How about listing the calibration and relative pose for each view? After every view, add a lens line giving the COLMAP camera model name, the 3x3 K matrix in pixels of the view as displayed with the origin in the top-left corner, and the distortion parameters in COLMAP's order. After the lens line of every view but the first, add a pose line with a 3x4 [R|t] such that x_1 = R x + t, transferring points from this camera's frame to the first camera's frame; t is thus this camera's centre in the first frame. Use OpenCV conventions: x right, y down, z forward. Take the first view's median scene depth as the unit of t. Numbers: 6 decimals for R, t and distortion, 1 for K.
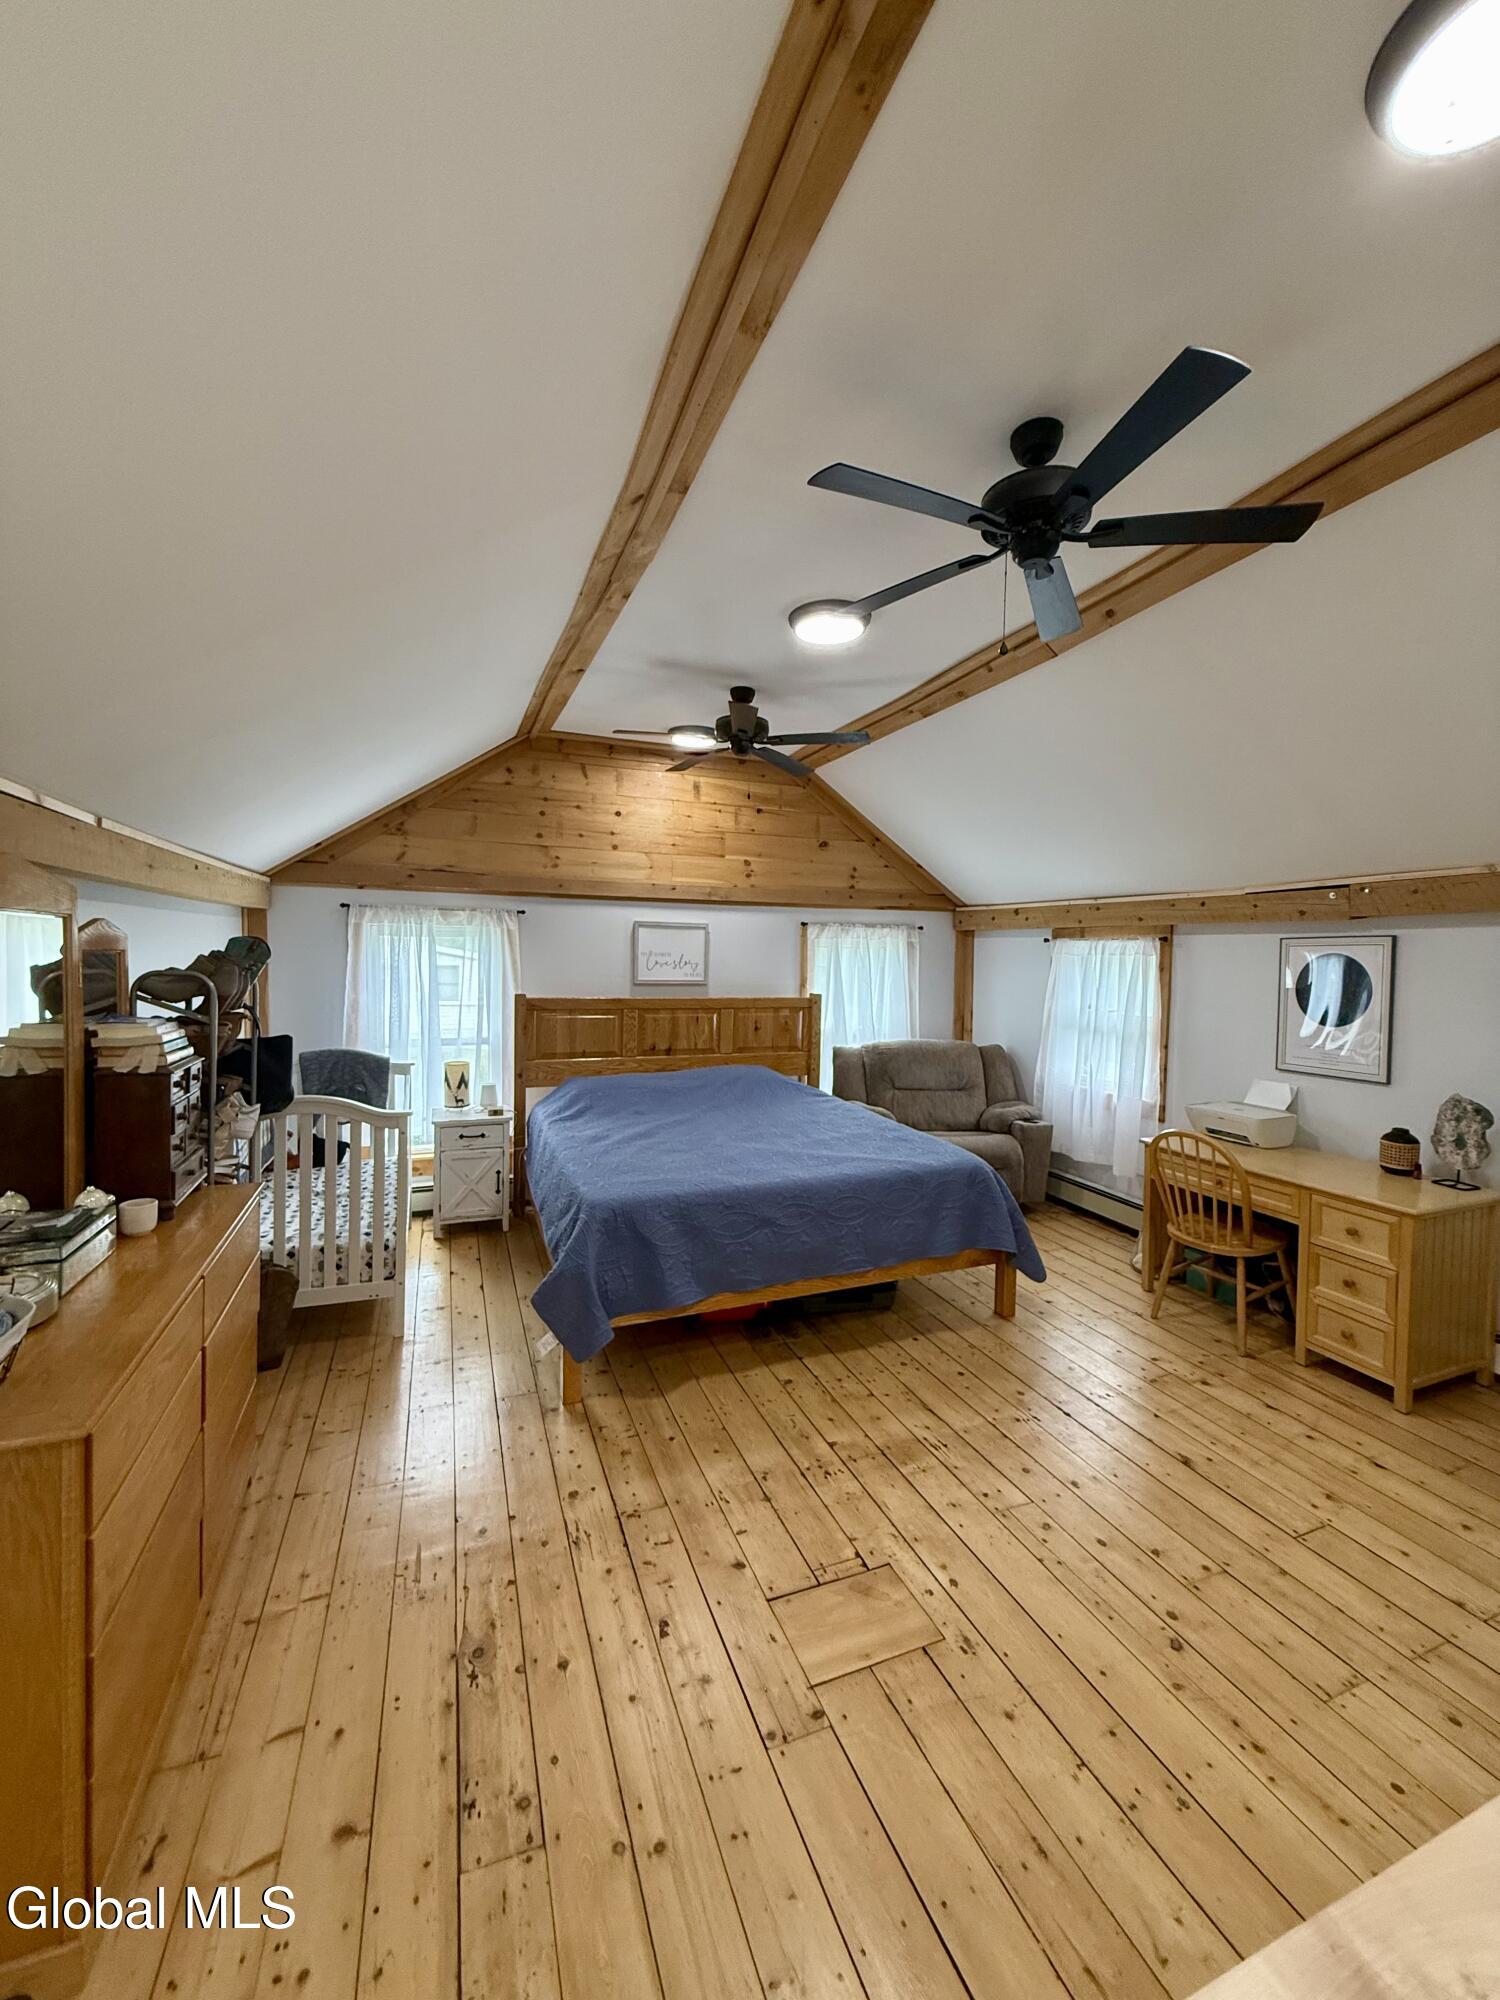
lens RADIAL K [[809.1, 0, 753.1], [0, 809.1, 989.2], [0, 0, 1]] dist [-0.000231, 0.001289]
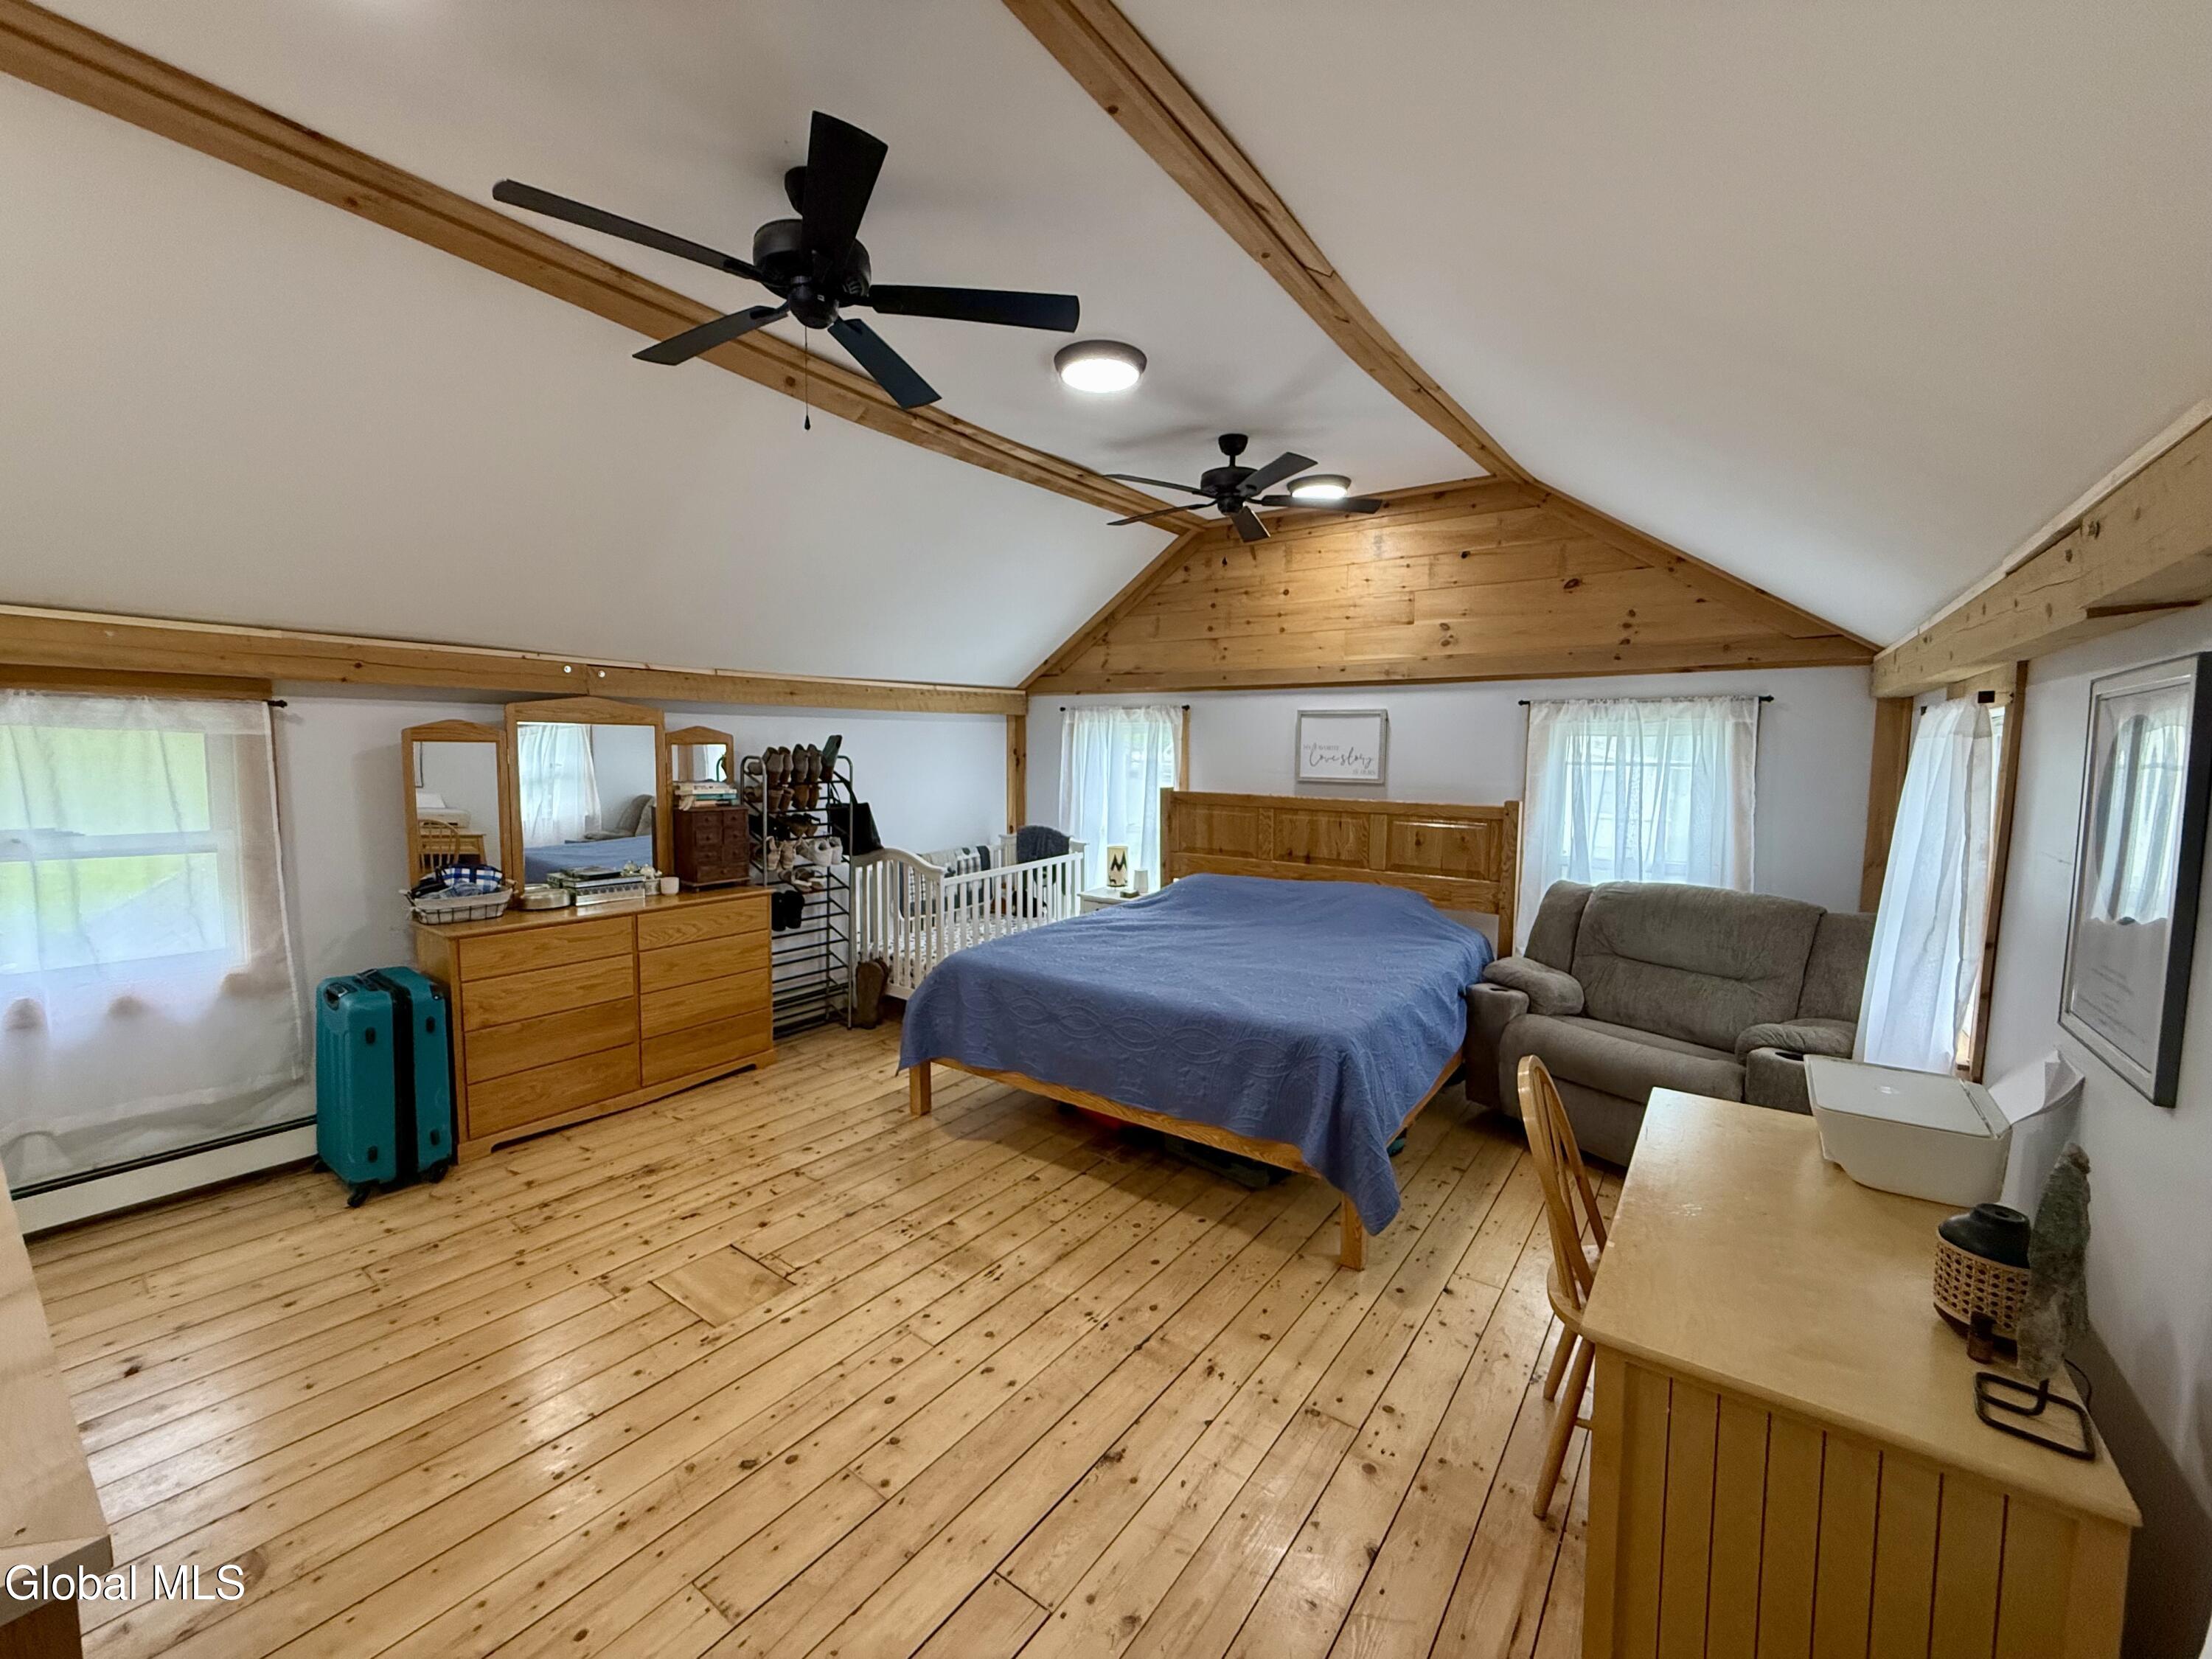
lens RADIAL K [[894.9, 0, 1095.3], [0, 894.9, 823.7], [0, 0, 1]] dist [-0.000231, 0.001289]
pose [[0.520773, 0.061854, -0.851452, 0.642643], [-0.037037, 0.998070, 0.049852, -0.000885], [0.852891, 0.005574, 0.522058, 0.324756]]
